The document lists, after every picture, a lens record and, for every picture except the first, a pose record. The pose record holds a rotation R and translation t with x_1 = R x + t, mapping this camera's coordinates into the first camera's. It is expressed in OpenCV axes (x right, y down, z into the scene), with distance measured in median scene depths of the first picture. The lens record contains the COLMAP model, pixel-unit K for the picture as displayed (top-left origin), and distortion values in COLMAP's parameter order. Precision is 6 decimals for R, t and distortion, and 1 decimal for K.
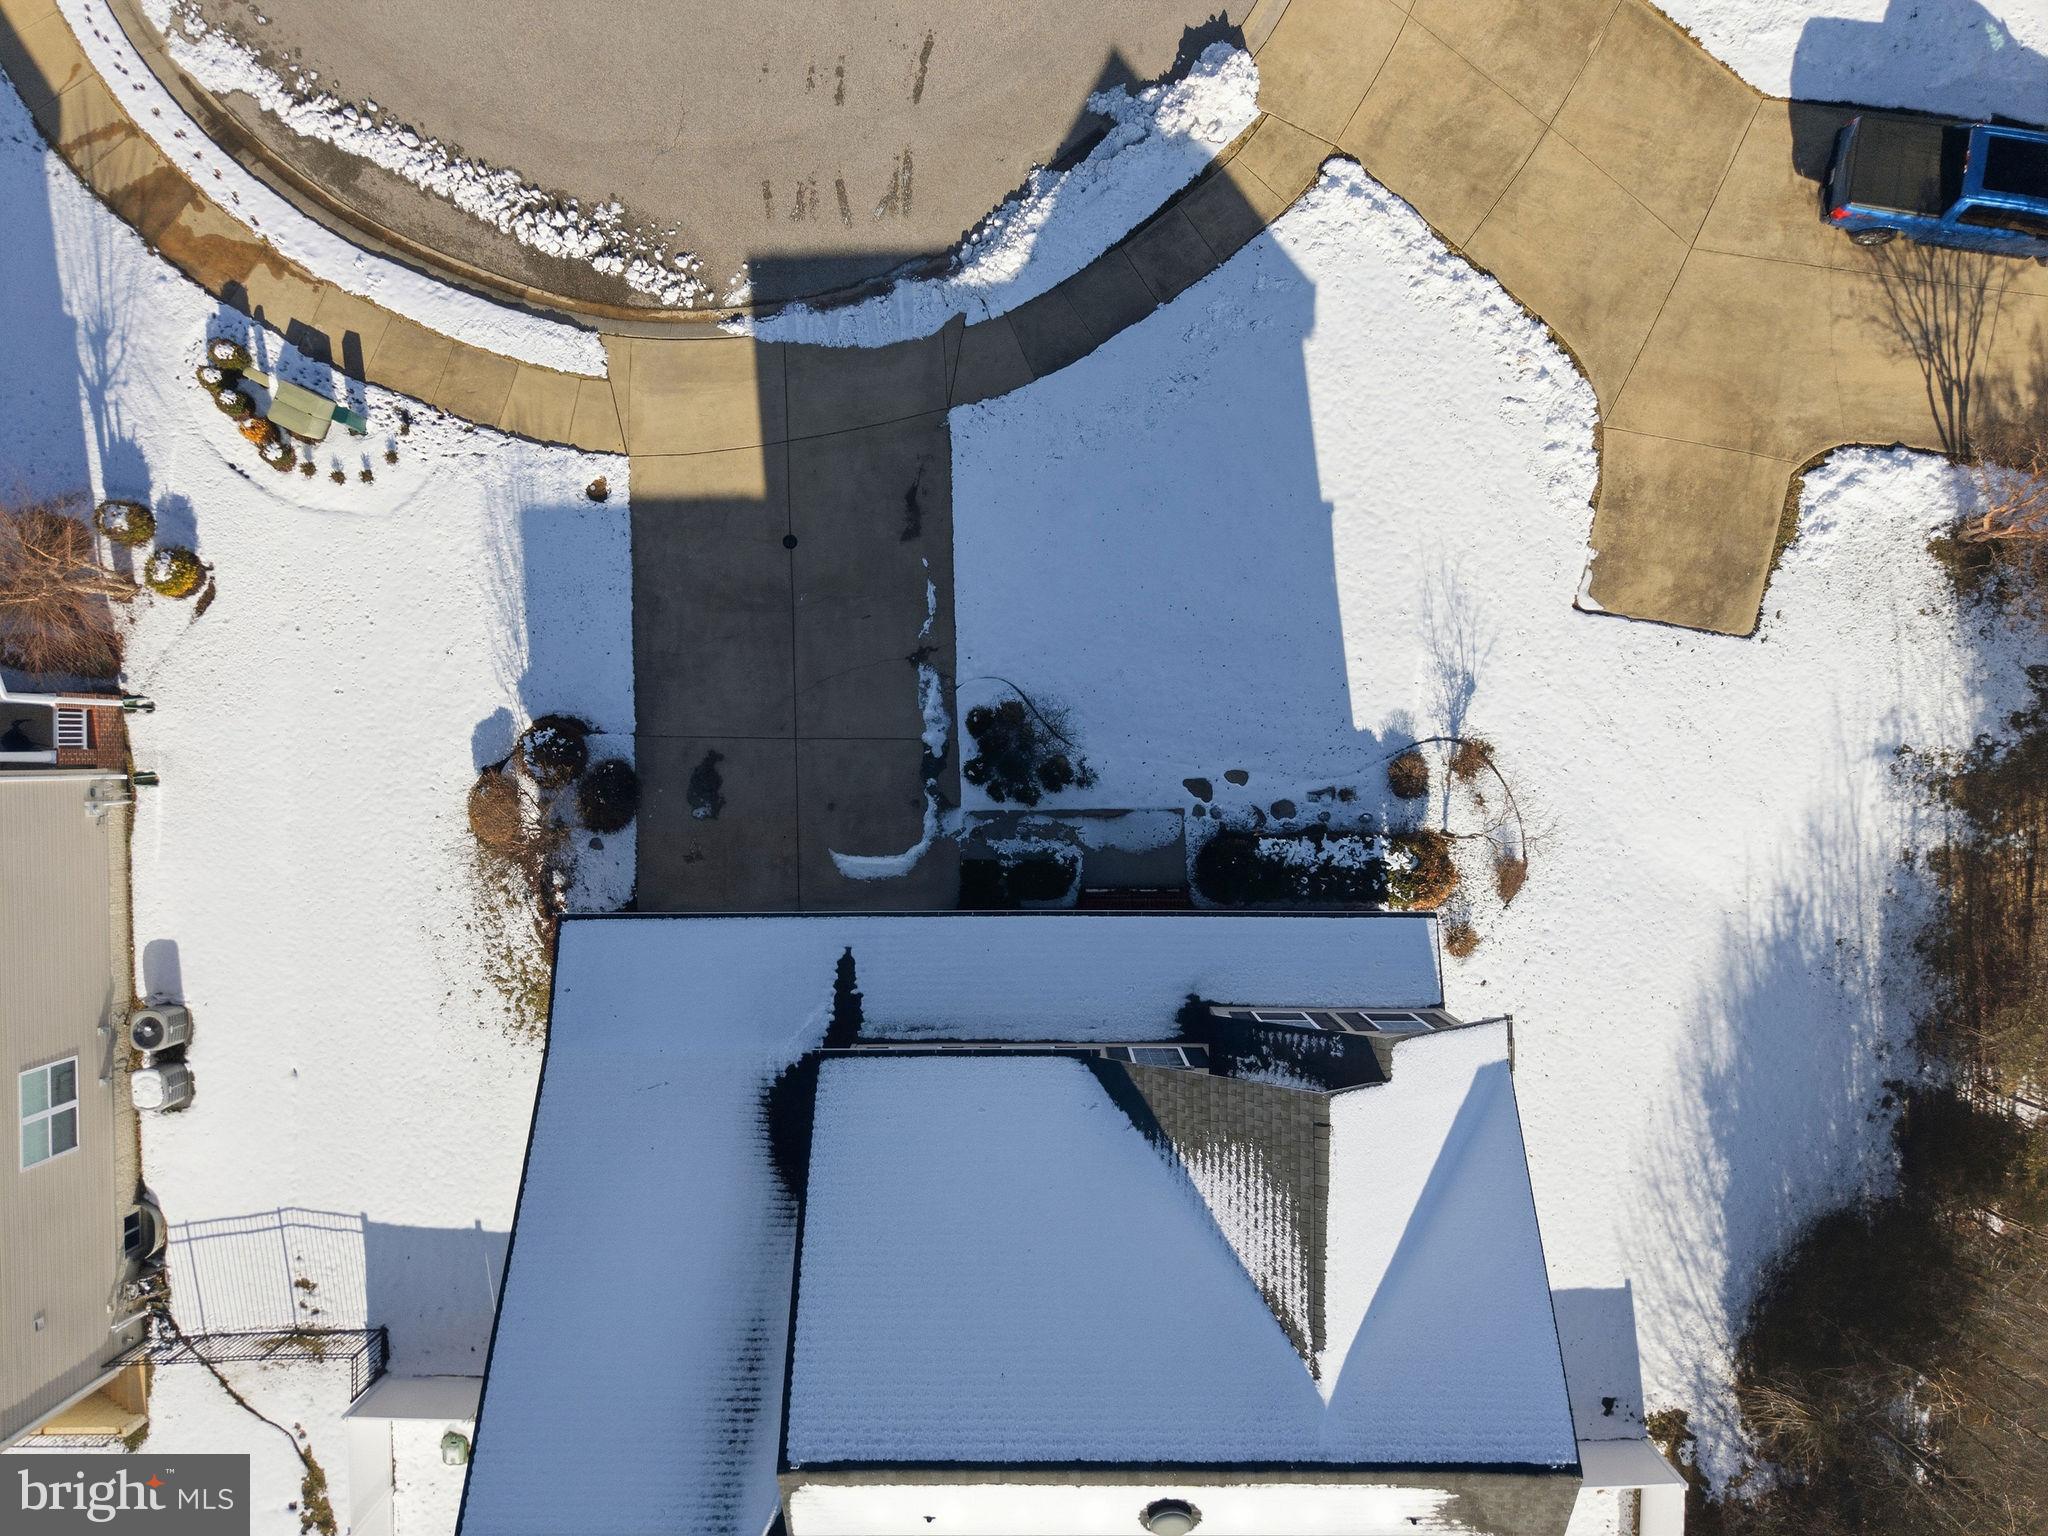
lens RADIAL K [[1387.9, 0, 1024.7], [0, 1387.9, 769.2], [0, 0, 1]] dist [0.024806, -0.031618]
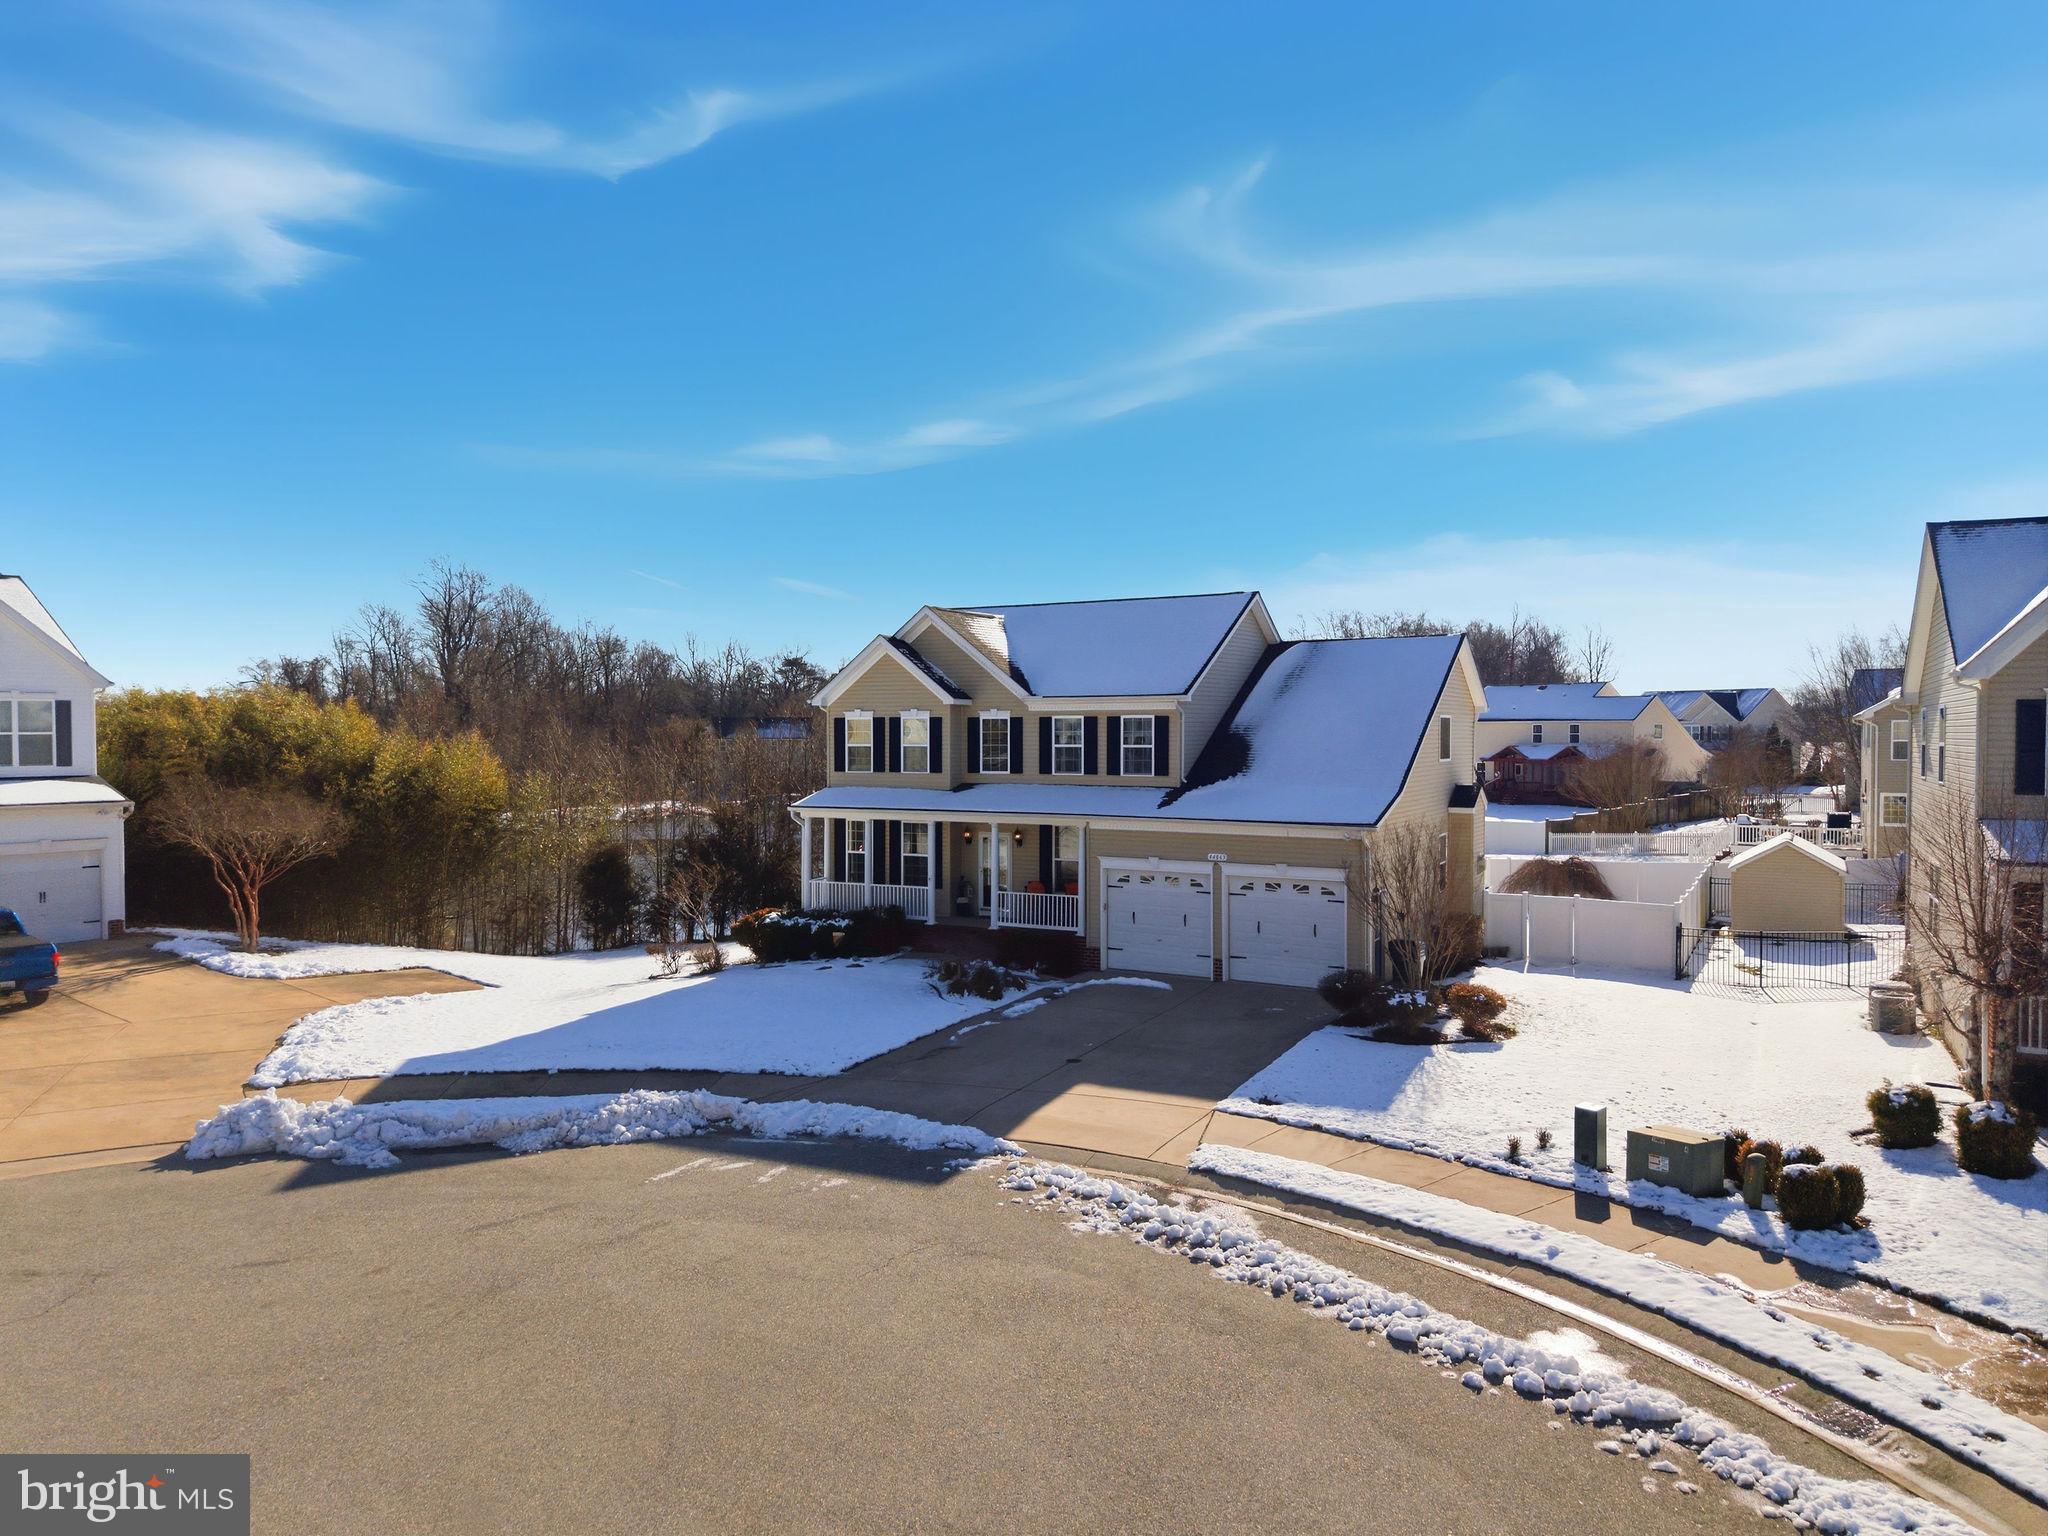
lens RADIAL K [[1374.3, 0, 1024.0], [0, 1374.3, 768.0], [0, 0, 1]] dist [0.025894, -0.029827]
pose [[-0.874222, -0.002640, 0.485519, -0.554624], [0.485433, -0.024418, 0.873933, -0.917555], [0.009548, 0.999698, 0.022629, 0.799169]]
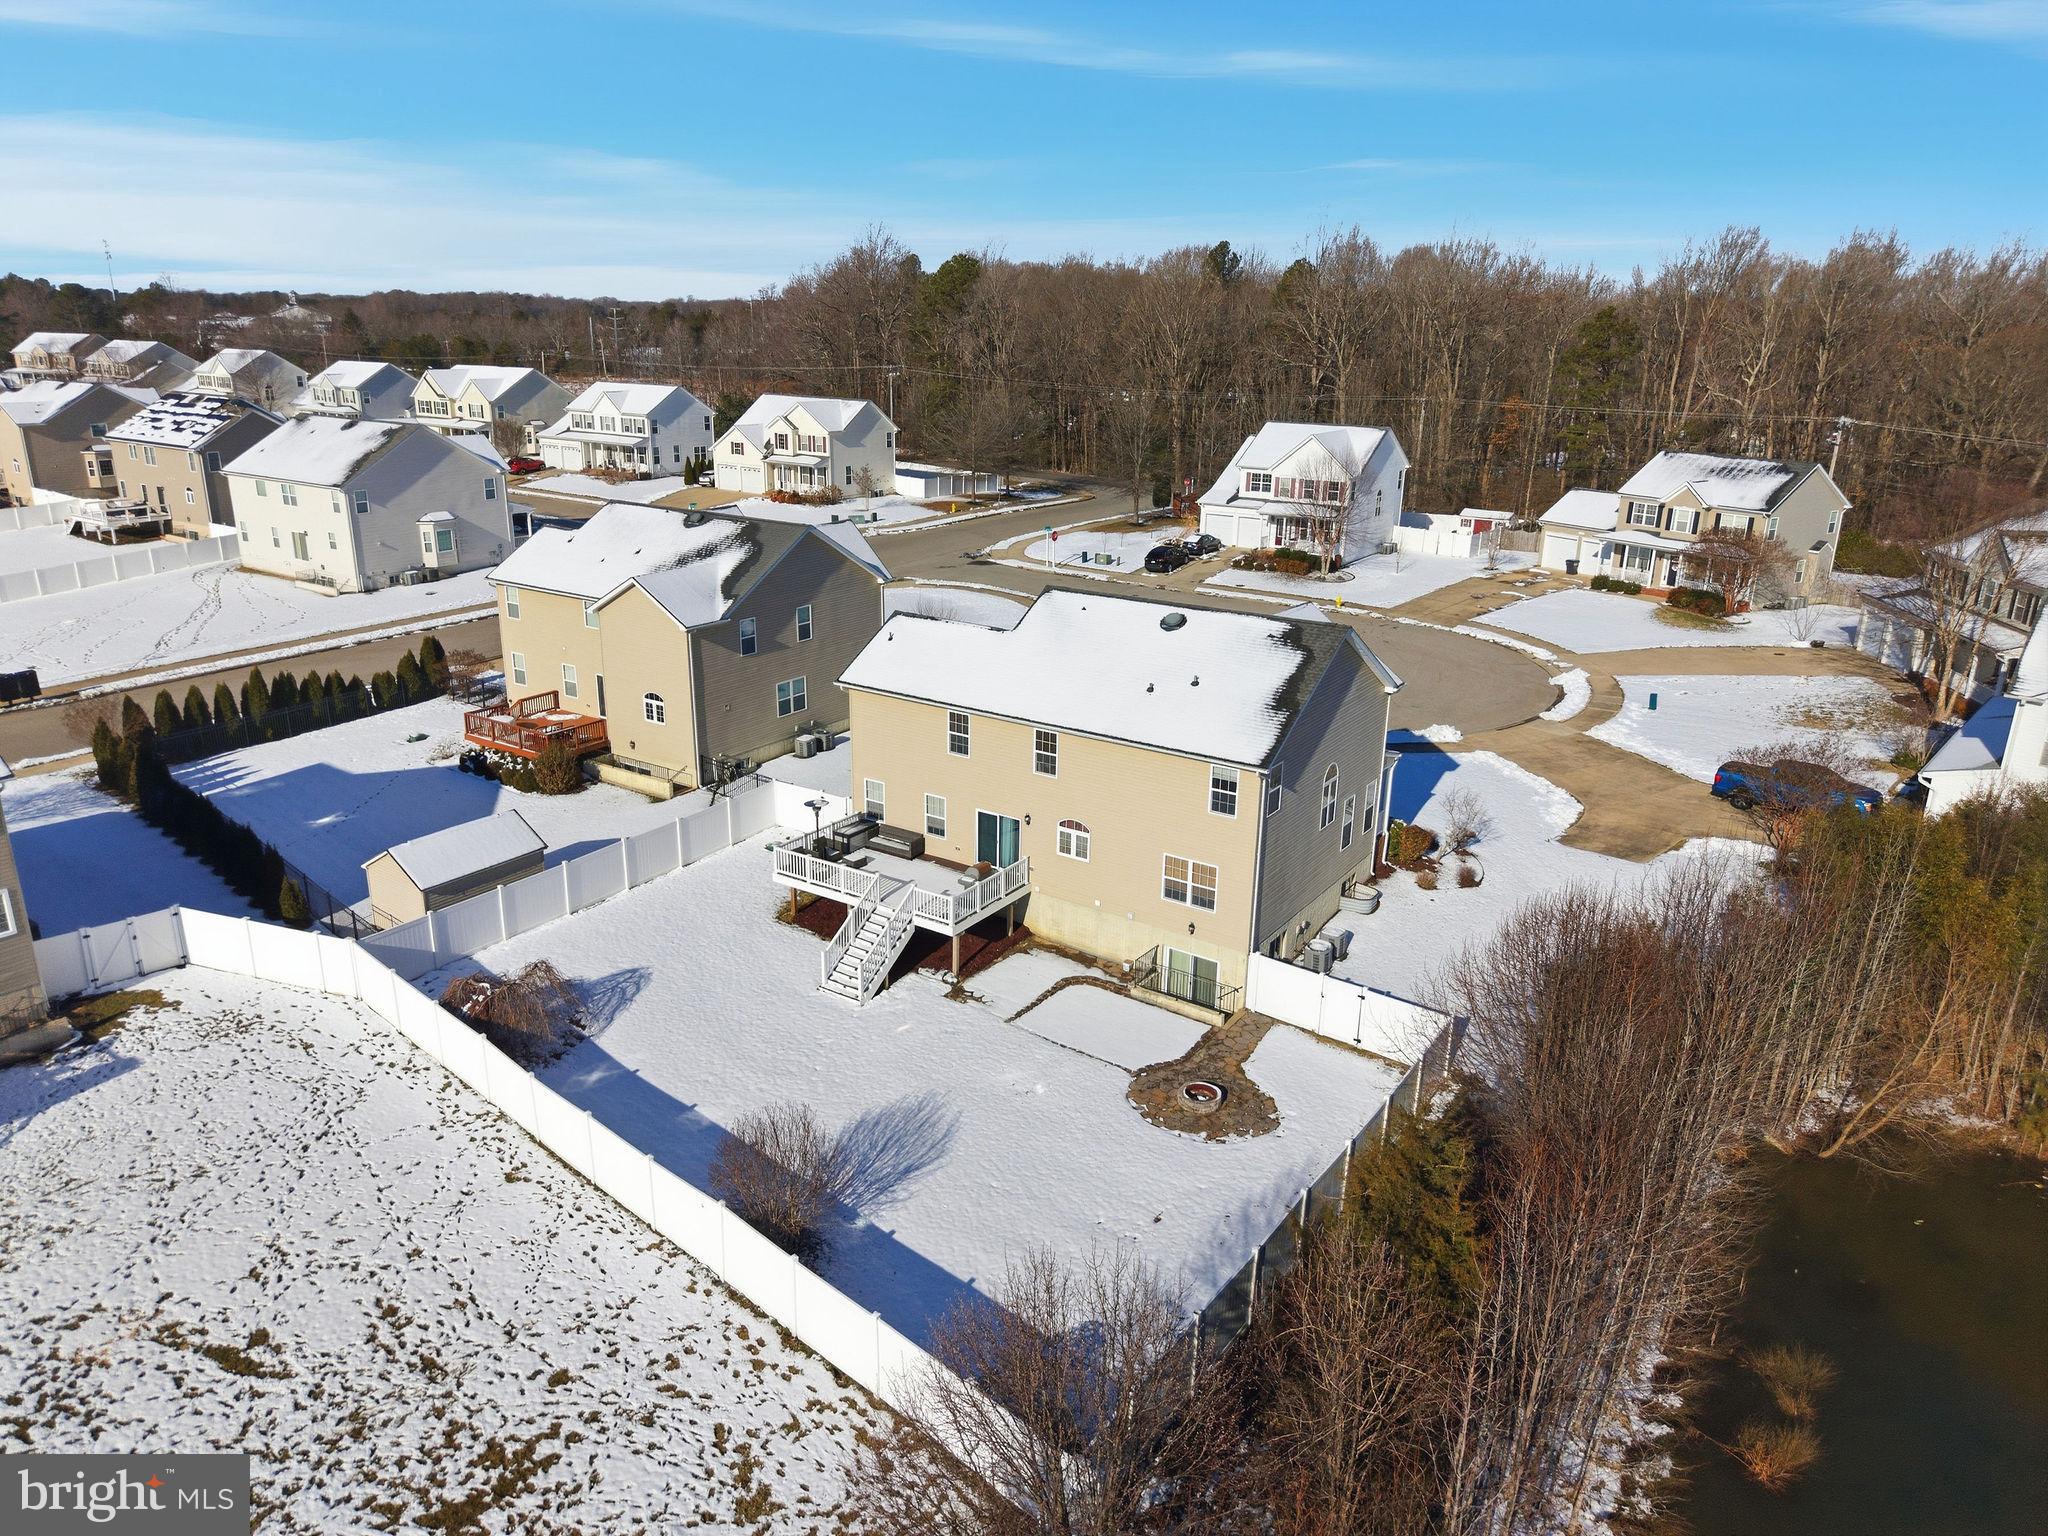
lens RADIAL K [[1373.3, 0, 1026.5], [0, 1373.3, 757.4], [0, 0, 1]] dist [0.060758, -0.087264]
pose [[0.828599, 0.192734, -0.525622, 0.773248], [-0.559098, 0.236463, -0.794666, 1.714076], [-0.028869, 0.952333, 0.303690, 0.361648]]
